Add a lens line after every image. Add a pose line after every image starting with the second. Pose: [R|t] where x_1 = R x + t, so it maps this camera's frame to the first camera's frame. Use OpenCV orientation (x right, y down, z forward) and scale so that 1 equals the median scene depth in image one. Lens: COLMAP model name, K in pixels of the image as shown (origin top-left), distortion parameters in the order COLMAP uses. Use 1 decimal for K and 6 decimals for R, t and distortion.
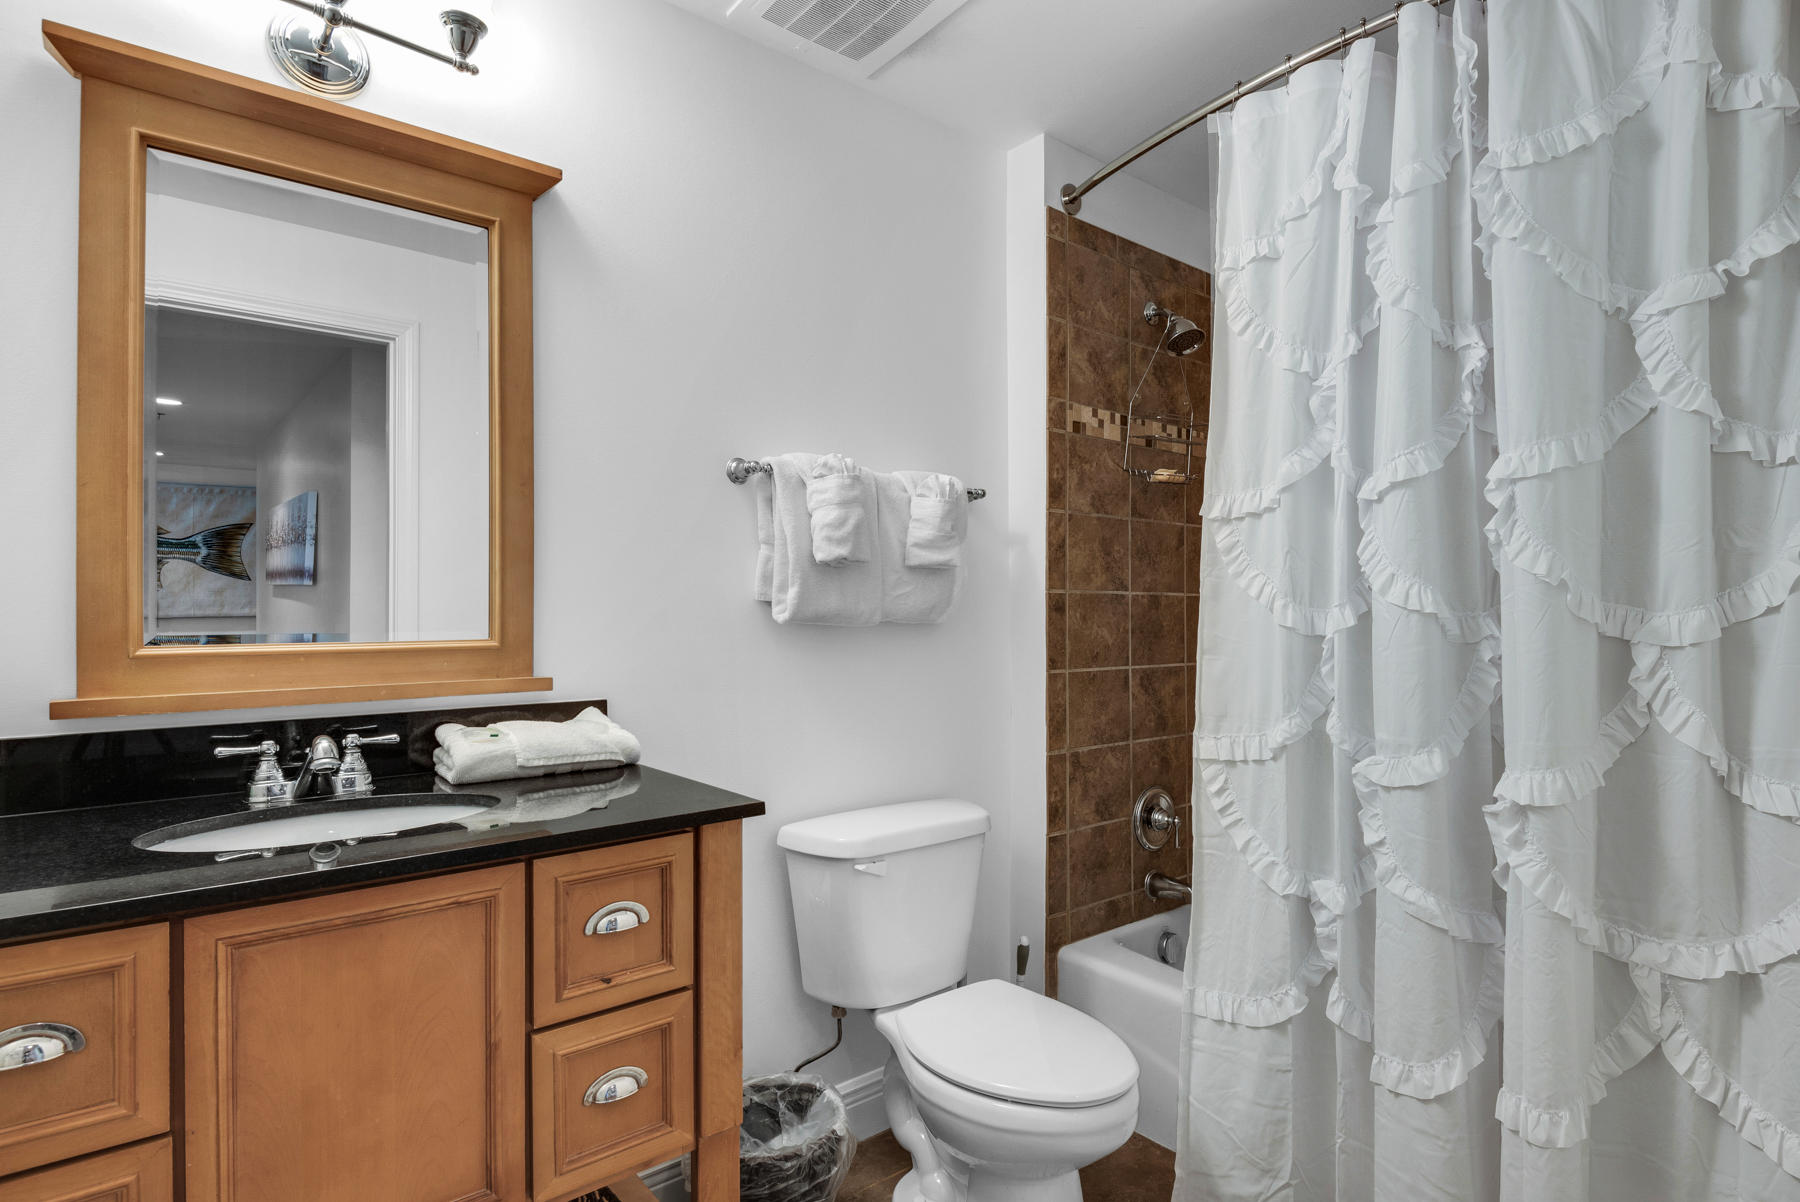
lens RADIAL K [[892.5, 0, 902.1], [0, 892.5, 596.7], [0, 0, 1]] dist [-0.006016, -0.000816]
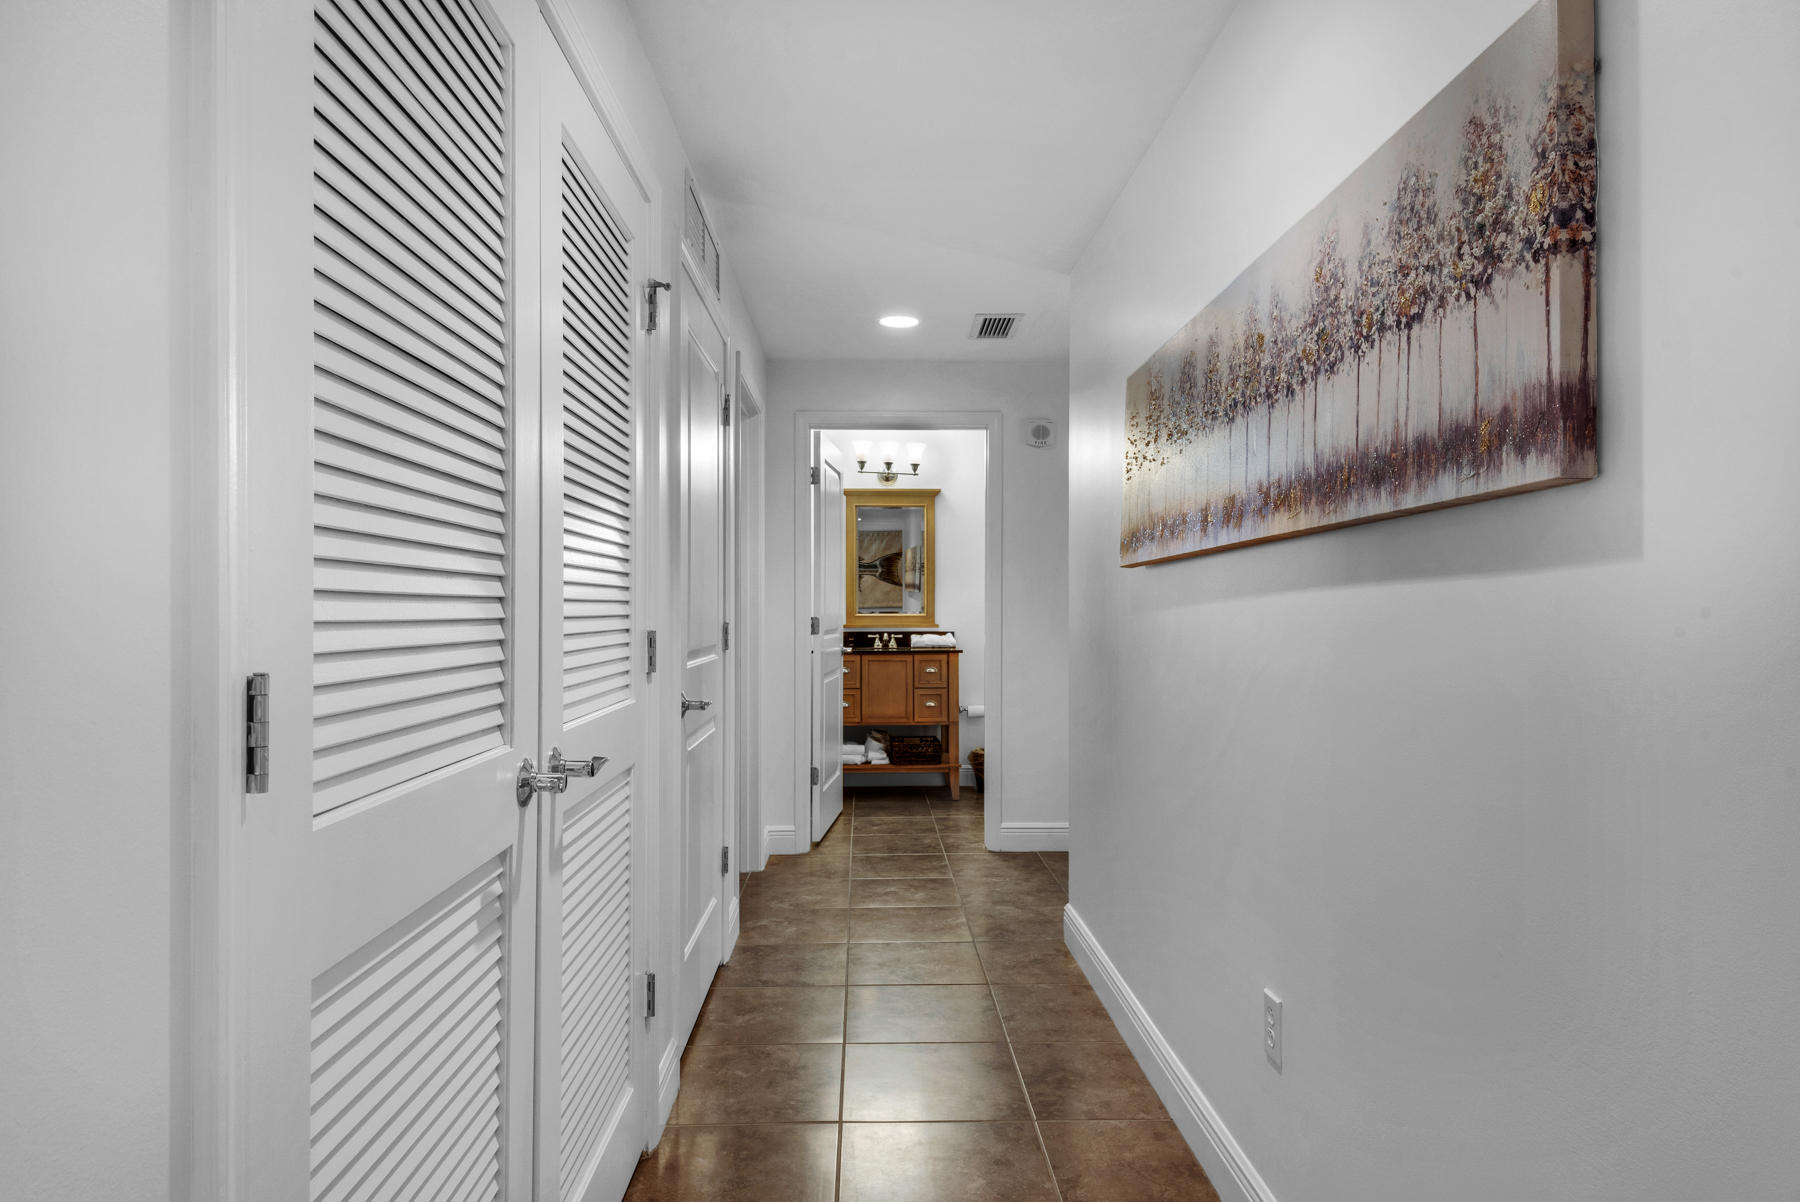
lens RADIAL K [[1141.0, 0, 900.9], [0, 1141.0, 593.3], [0, 0, 1]] dist [0.000096, 0.000000]
pose [[0.788942, -0.000210, -0.614468, 2.585786], [0.004498, 0.999975, 0.005434, -0.073326], [0.614452, -0.007051, 0.788923, -3.075358]]
